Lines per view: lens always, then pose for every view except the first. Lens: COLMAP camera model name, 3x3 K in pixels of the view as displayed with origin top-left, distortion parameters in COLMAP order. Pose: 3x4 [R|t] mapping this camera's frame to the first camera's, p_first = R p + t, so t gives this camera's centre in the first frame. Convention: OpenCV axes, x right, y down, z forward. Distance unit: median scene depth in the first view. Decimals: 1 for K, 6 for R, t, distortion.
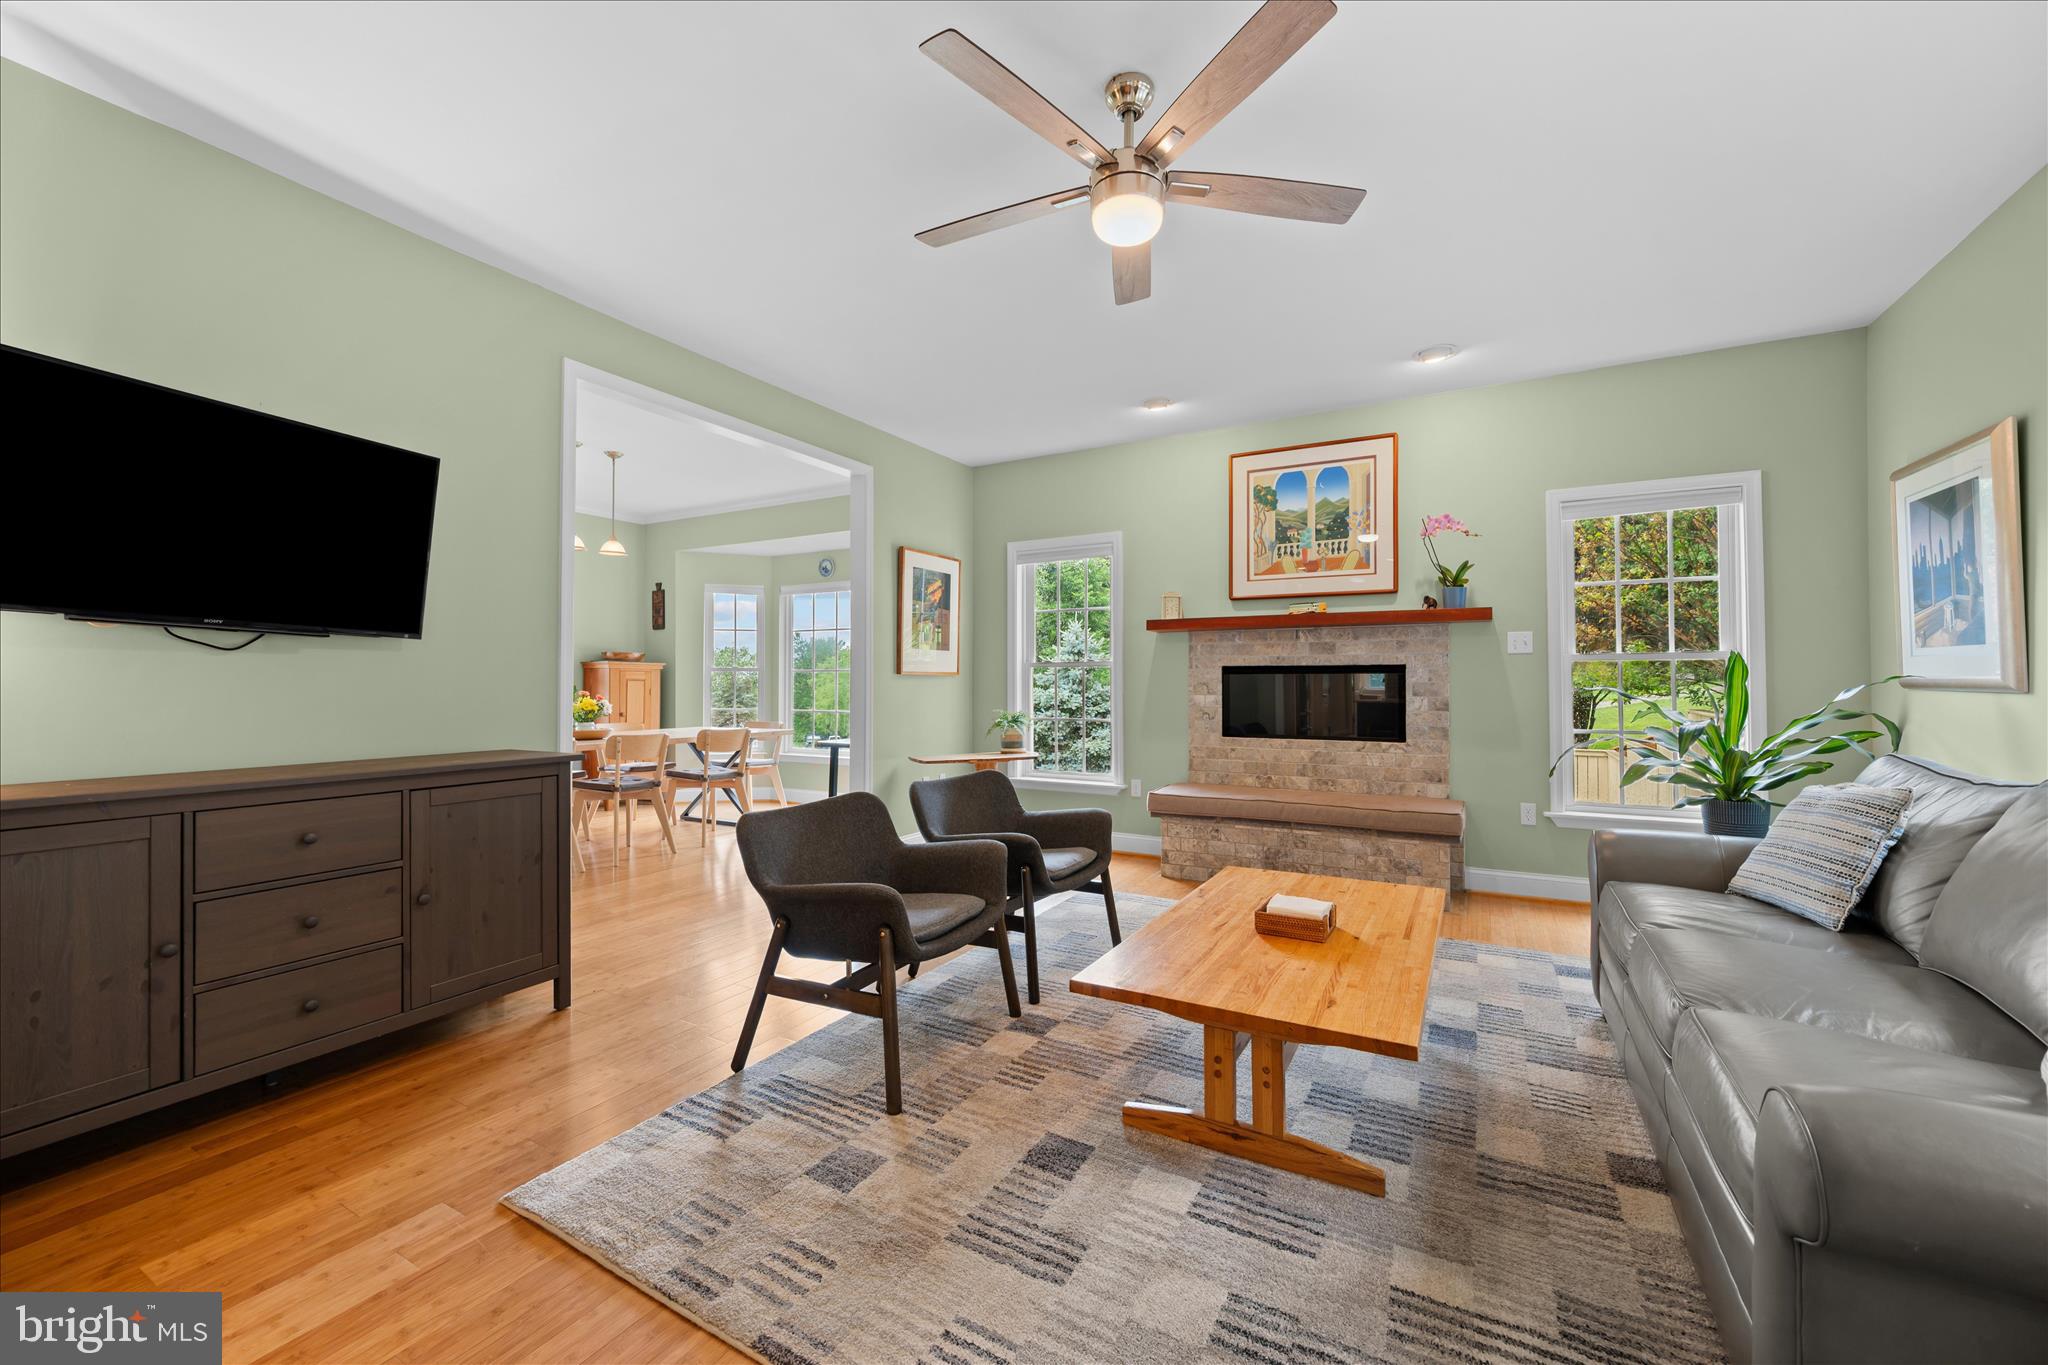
lens RADIAL K [[808.8, 0, 1013.0], [0, 808.8, 683.1], [0, 0, 1]] dist [-0.000666, -0.000022]
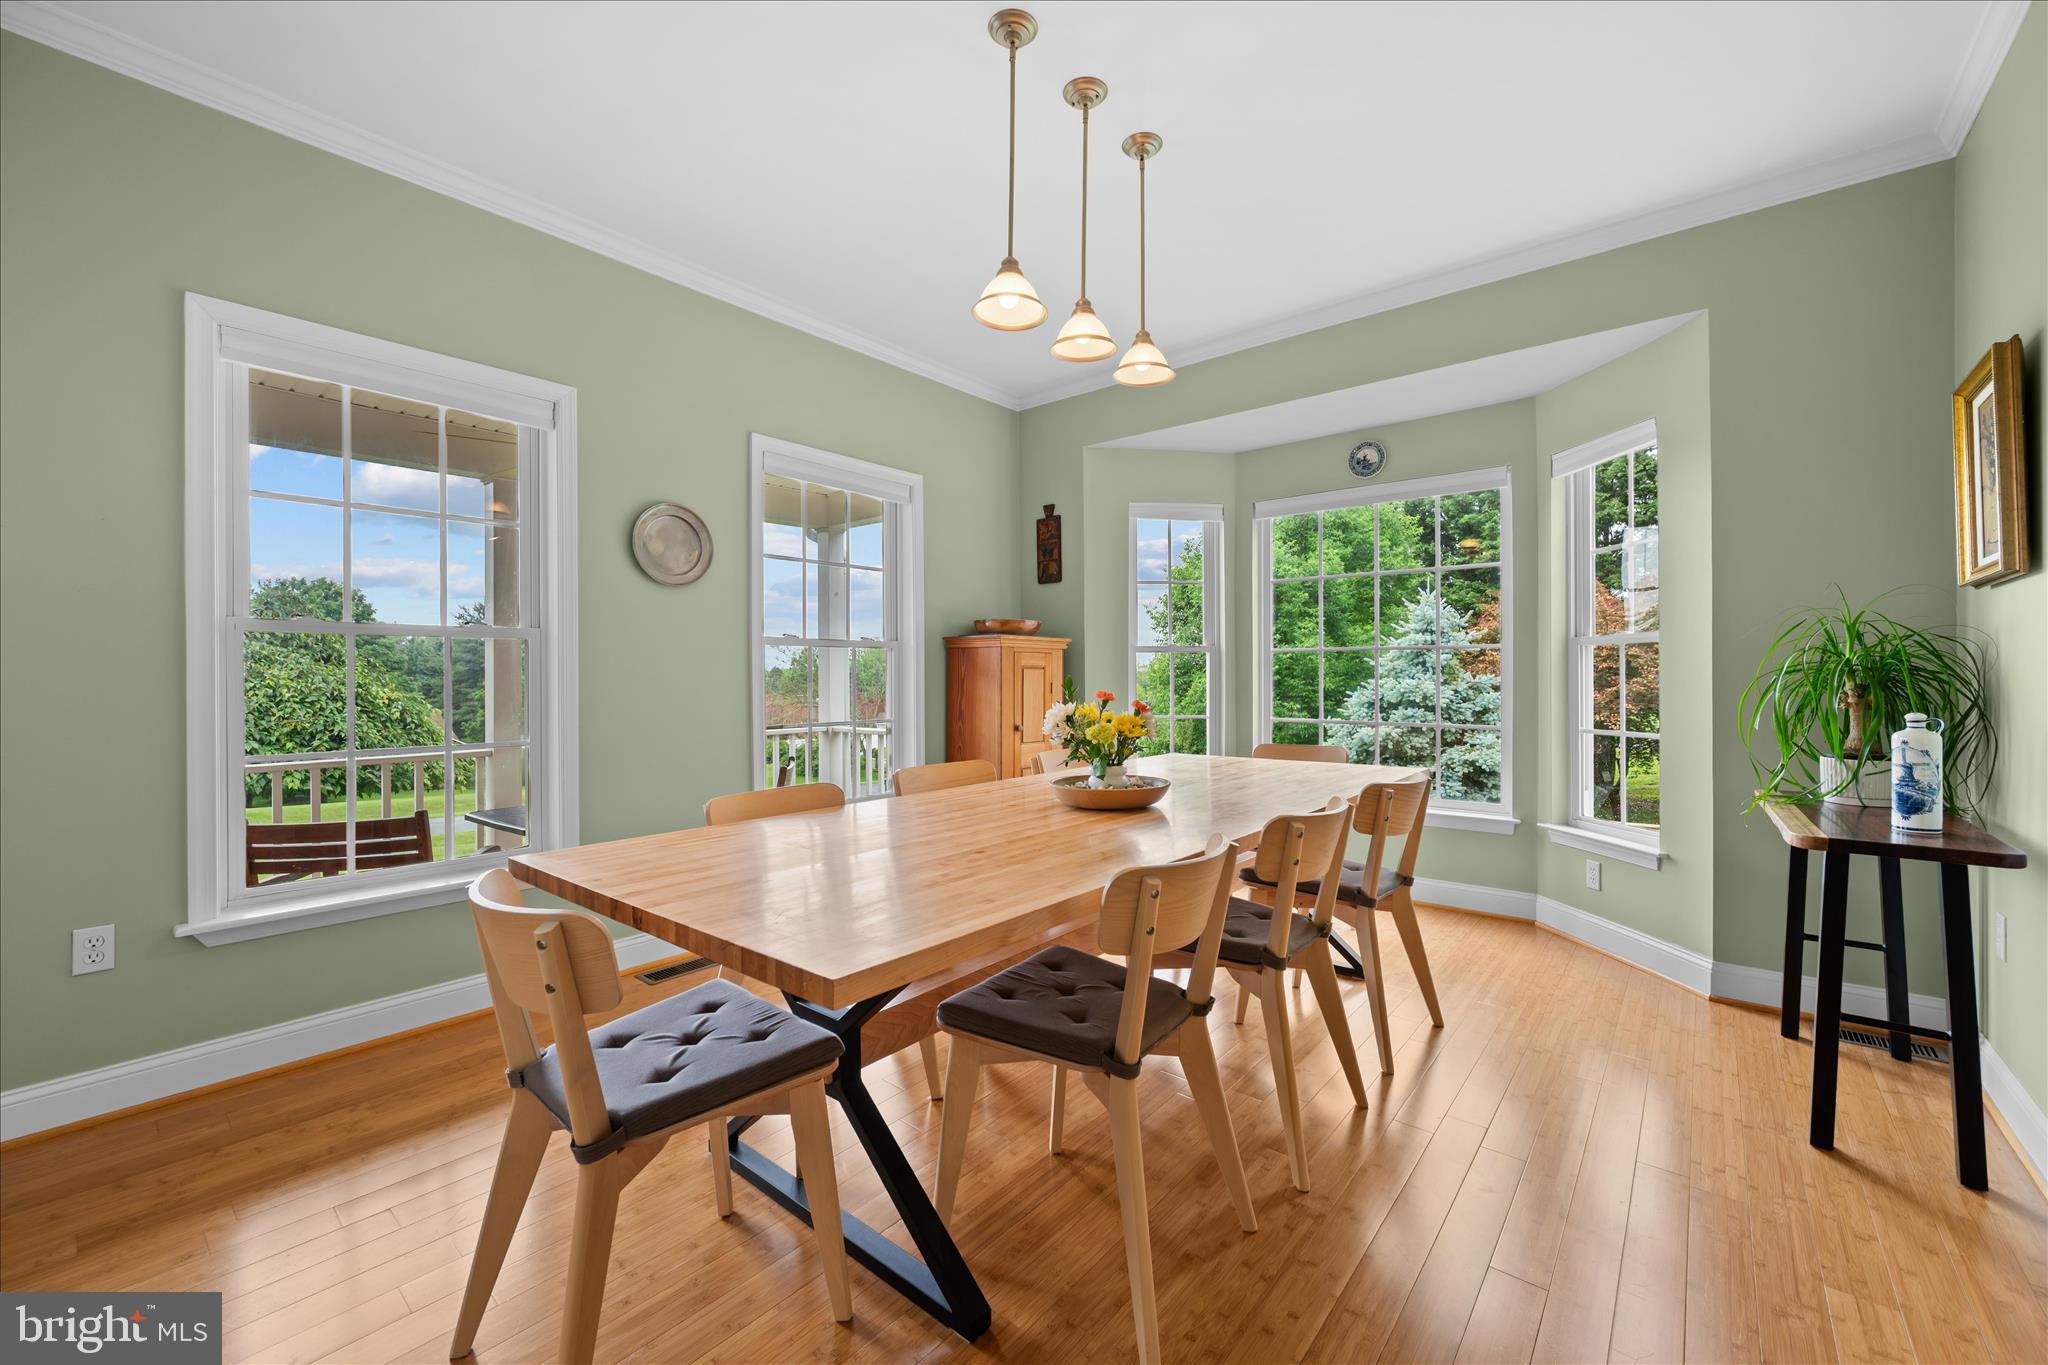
lens RADIAL K [[807.9, 0, 1027.8], [0, 807.9, 670.2], [0, 0, 1]] dist [-0.001684, -0.000091]
pose [[0.984662, -0.005381, -0.174388, -0.538309], [0.004567, 0.999977, -0.005067, 0.001367], [0.174411, 0.004193, 0.984664, 0.631512]]
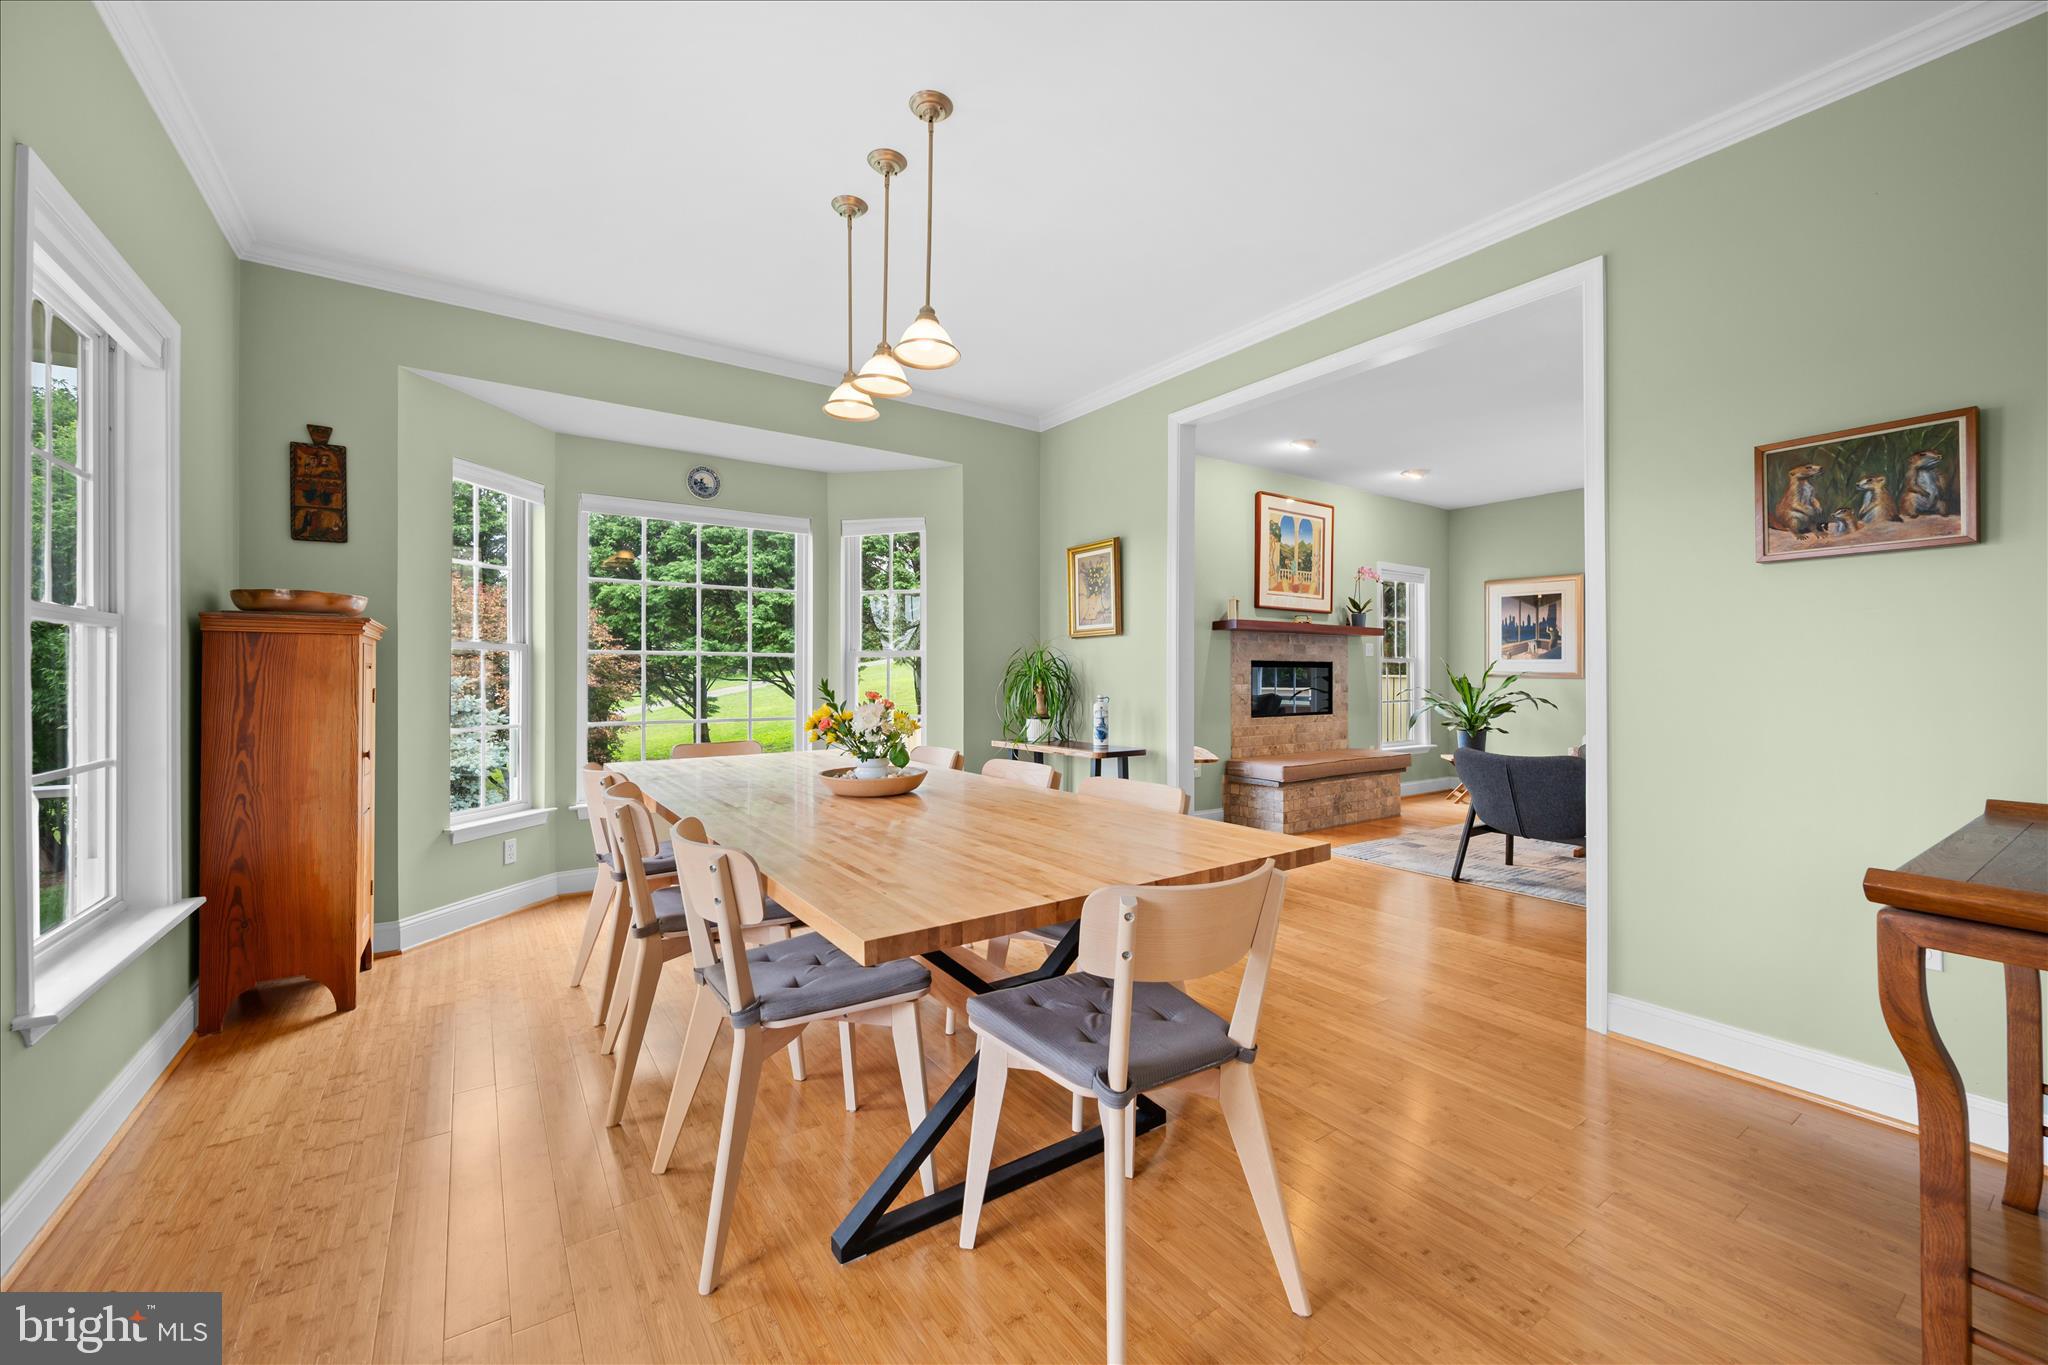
lens RADIAL K [[802.8, 0, 1023.0], [0, 802.8, 679.7], [0, 0, 1]] dist [-0.002115, -0.000226]
pose [[0.438541, -0.004961, 0.898697, -0.991896], [-0.000590, 0.999983, 0.005808, 0.001352], [-0.898711, -0.003077, 0.438531, 0.776504]]
